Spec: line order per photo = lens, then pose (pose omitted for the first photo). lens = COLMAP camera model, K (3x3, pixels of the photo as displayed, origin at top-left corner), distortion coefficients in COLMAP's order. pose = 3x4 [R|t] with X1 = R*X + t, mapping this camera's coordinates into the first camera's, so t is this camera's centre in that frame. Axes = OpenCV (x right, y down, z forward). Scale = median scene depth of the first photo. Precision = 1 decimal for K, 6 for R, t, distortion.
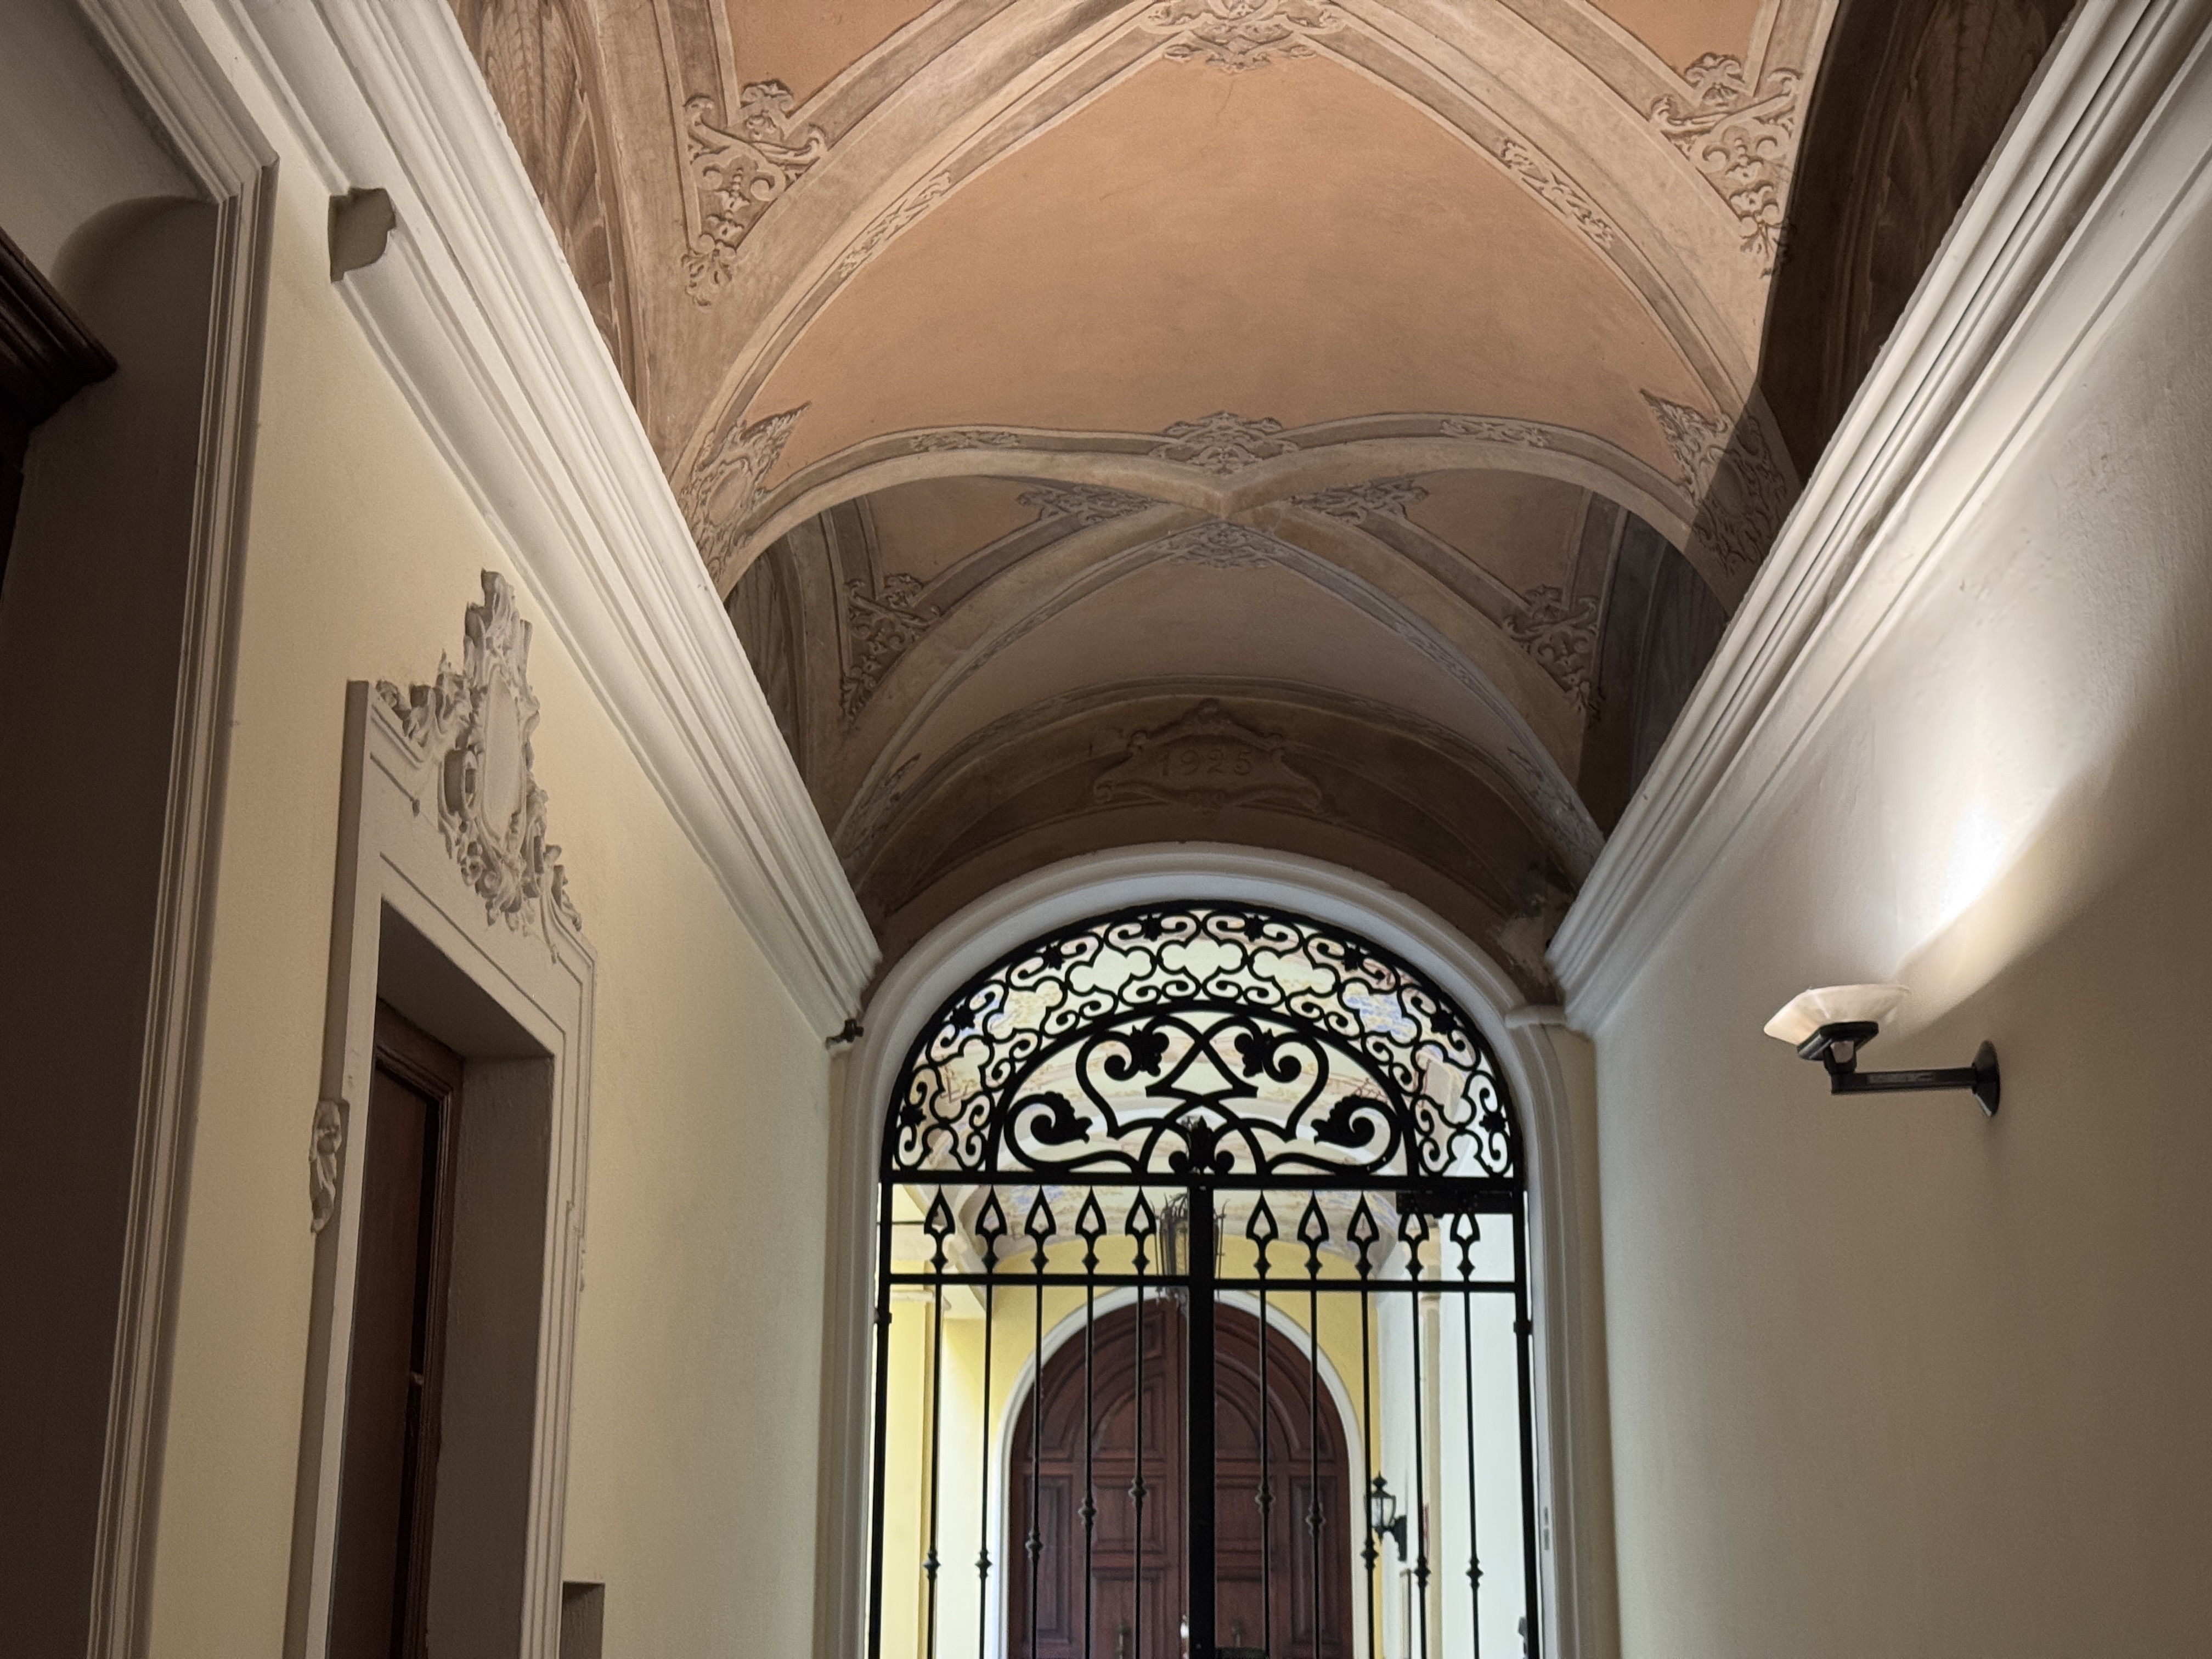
lens RADIAL K [[3091.9, 0, 1109.9], [0, 3091.9, 808.6], [0, 0, 1]] dist [0.169984, 0.000000]
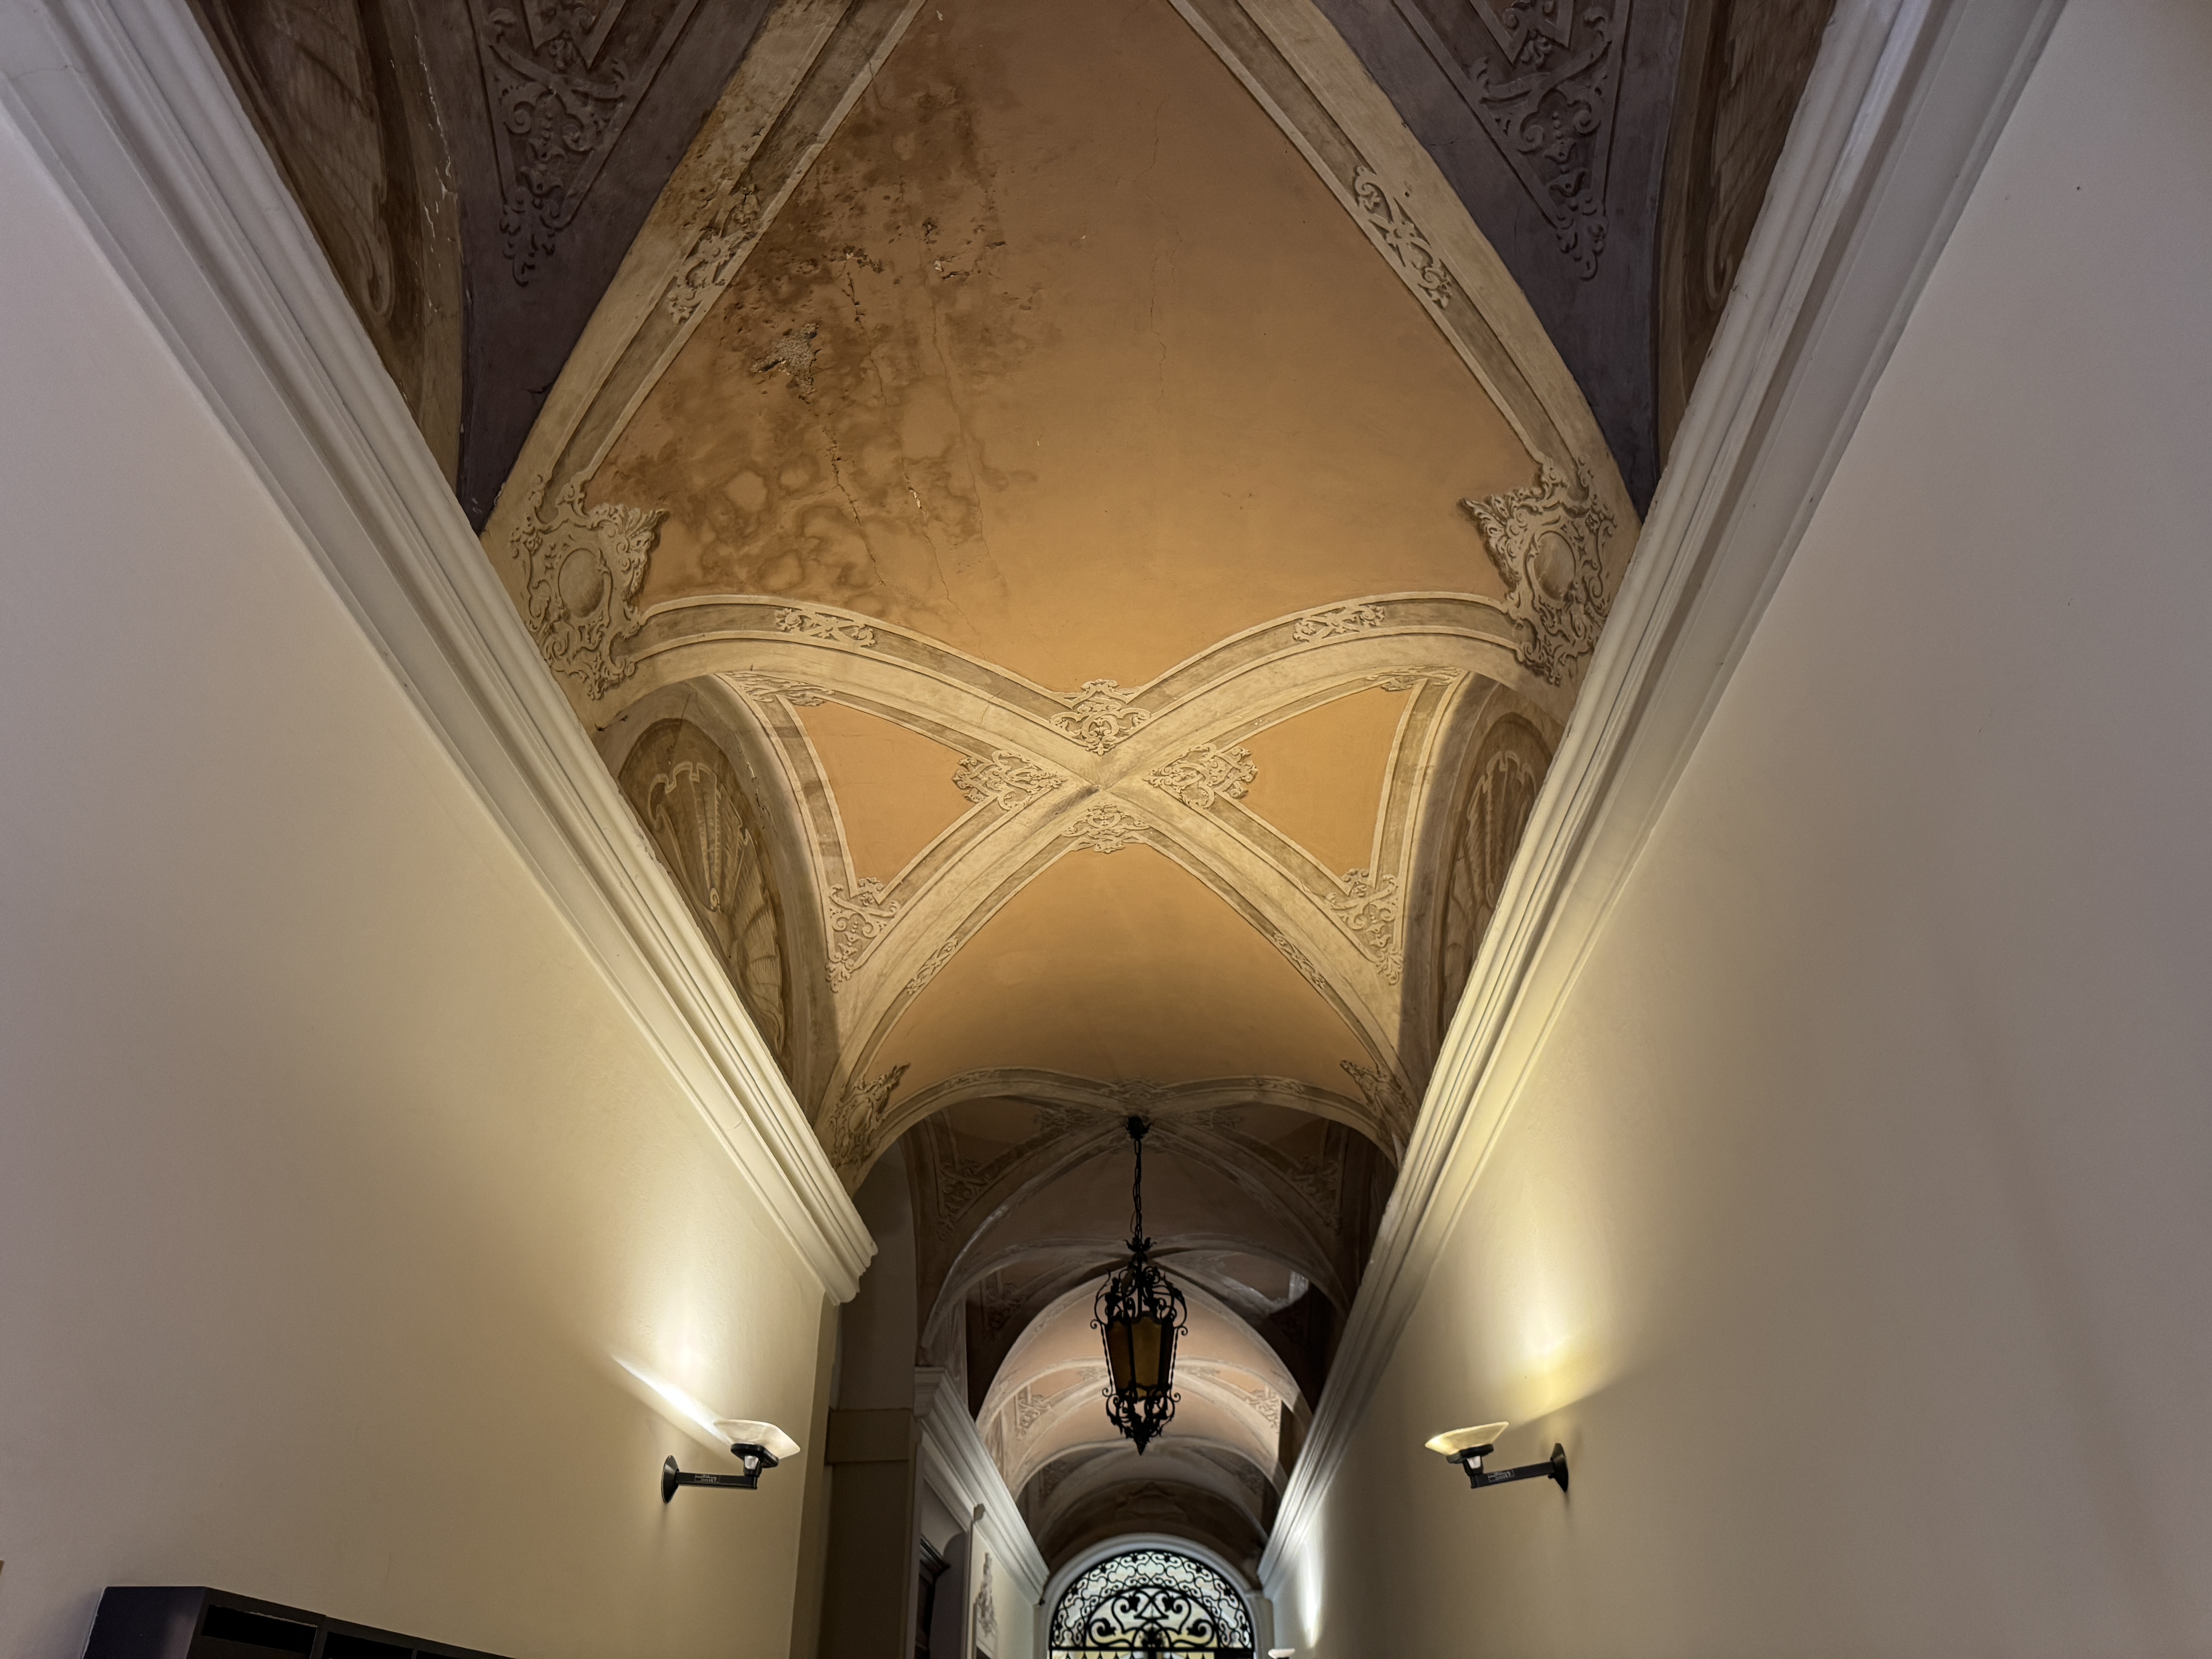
lens RADIAL K [[1539.8, 0, 1110.2], [0, 1539.8, 848.8], [0, 0, 1]] dist [0.033303, -0.036653]
pose [[0.999917, -0.012372, -0.003719, 0.003601], [0.010724, 0.955449, -0.294961, -0.190153], [0.007202, 0.294896, 0.955502, -0.727198]]
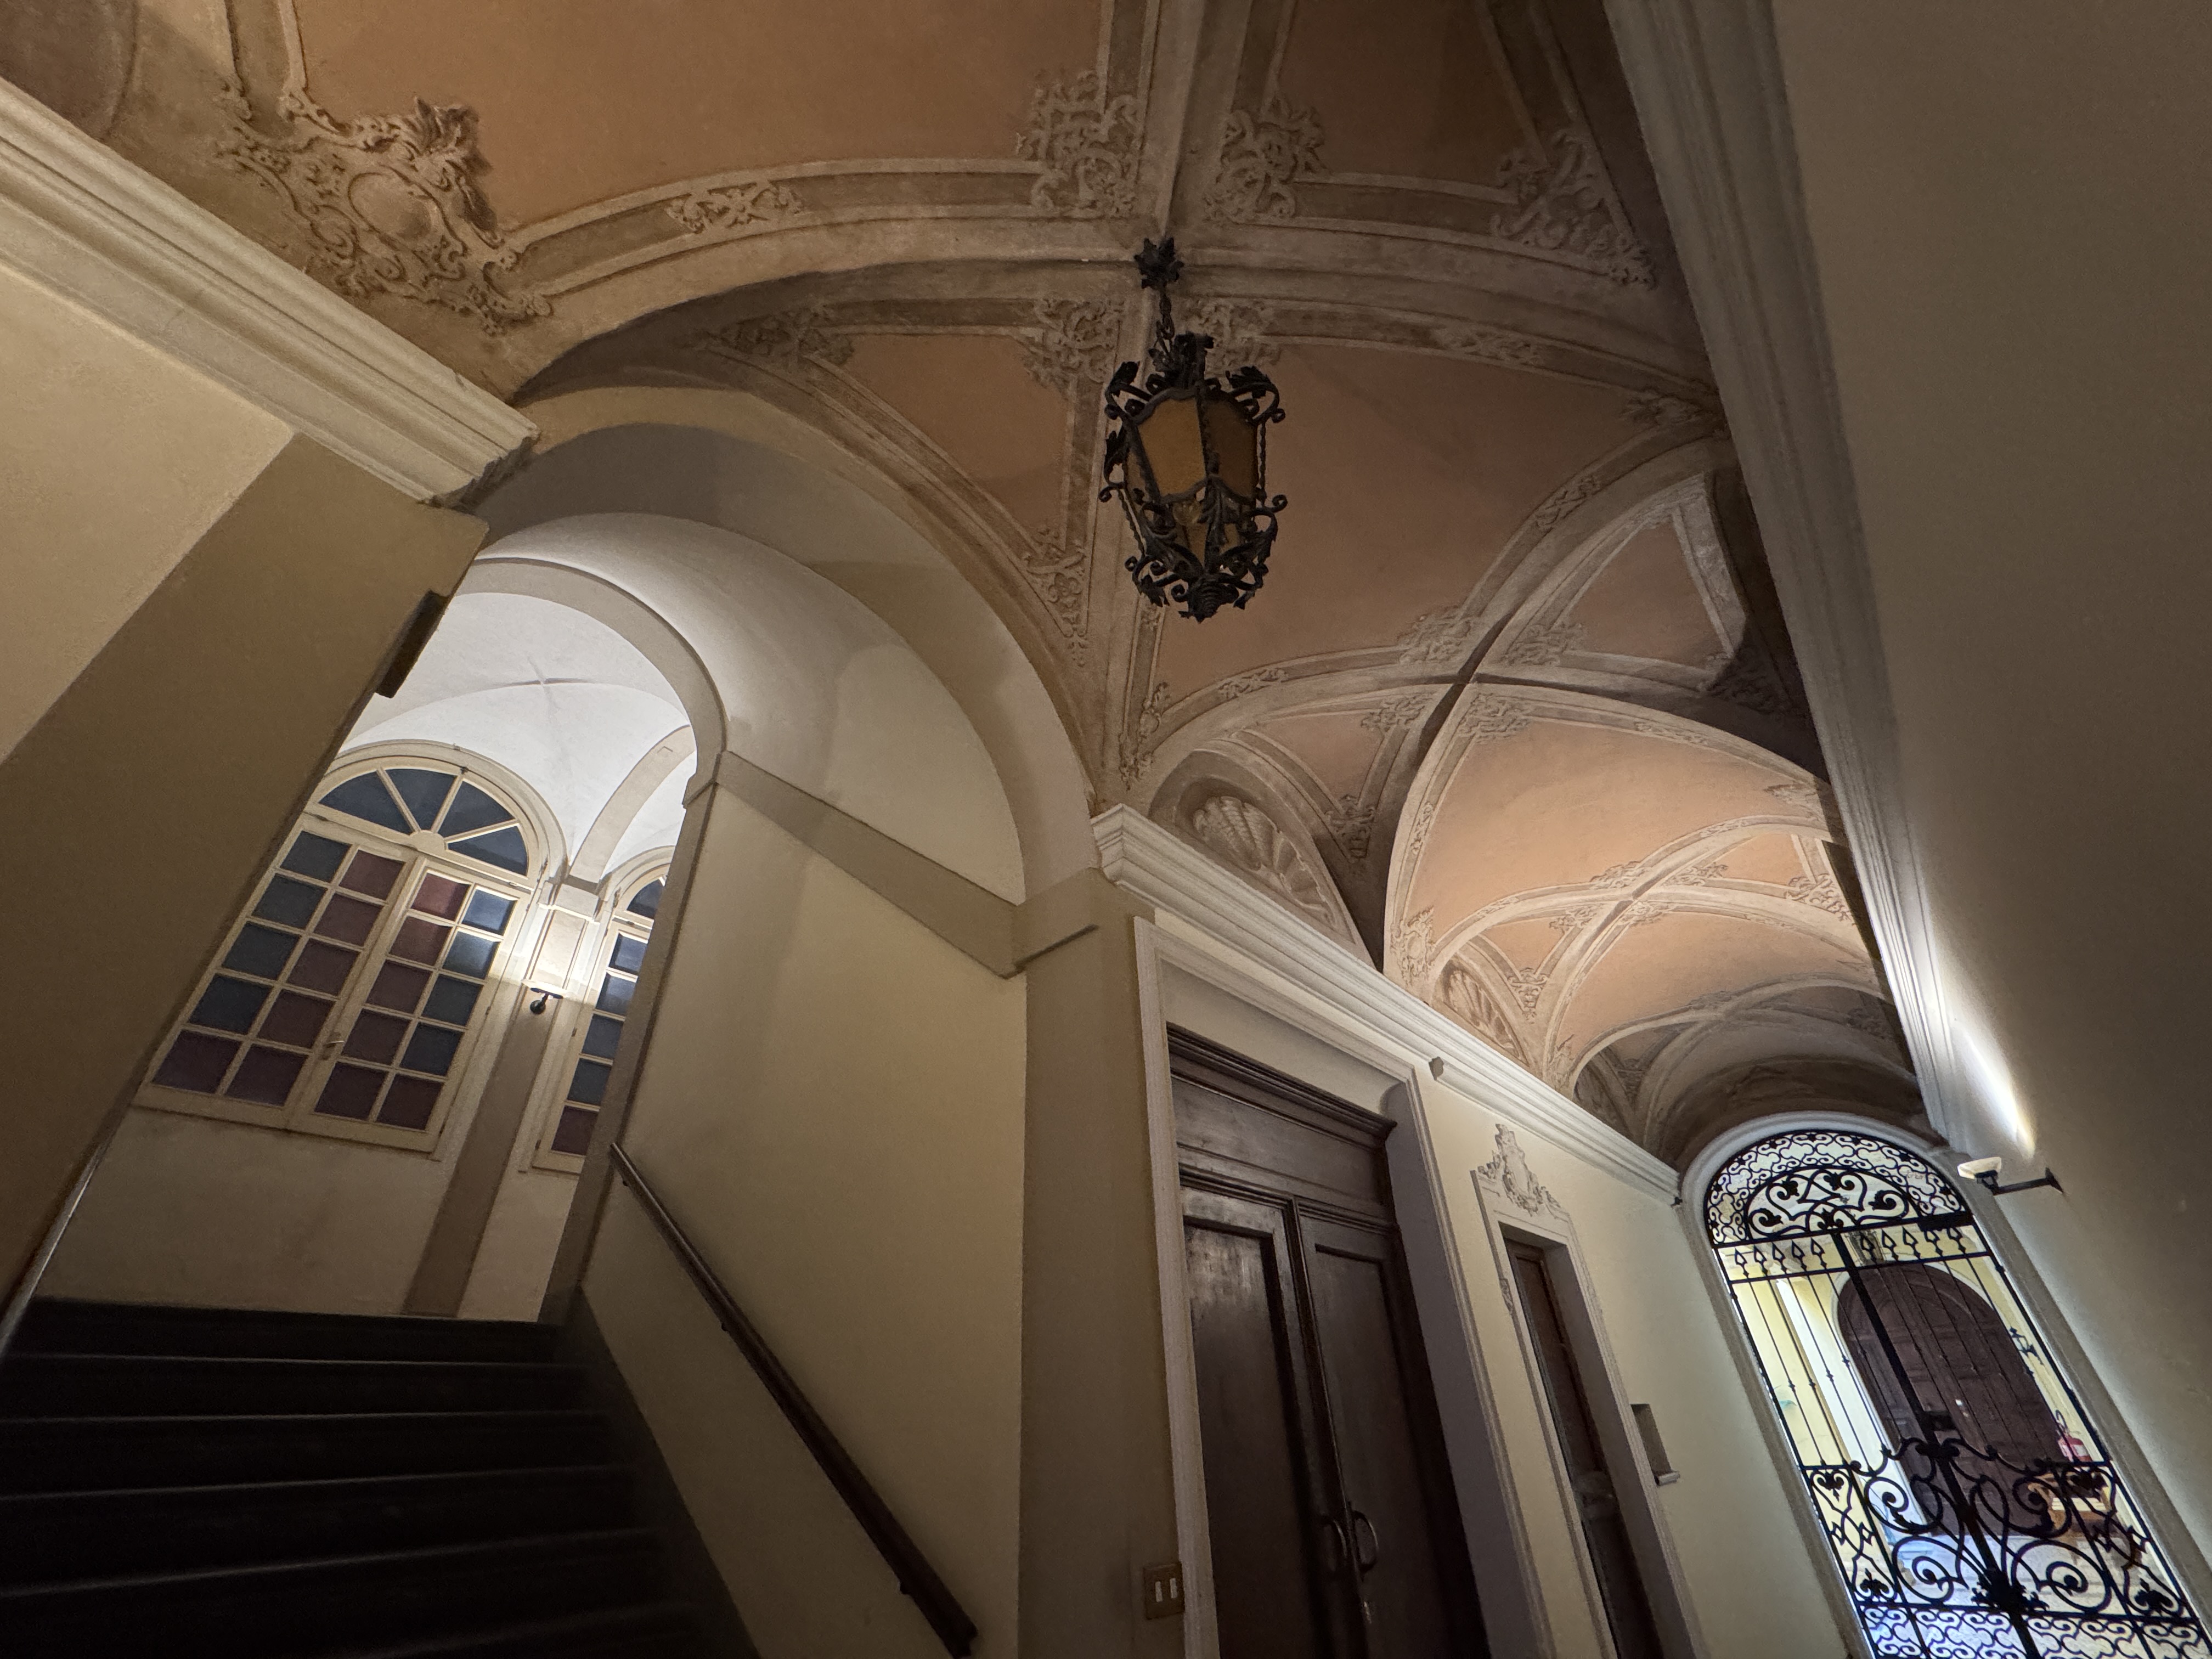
lens RADIAL K [[882.8, 0, 1107.7], [0, 882.8, 832.6], [0, 0, 1]] dist [-0.003403, 0.000479]
pose [[0.770776, -0.394884, -0.499971, 0.065231], [0.206904, 0.897365, -0.389779, -0.035731], [0.602574, 0.196986, 0.773370, -0.132314]]
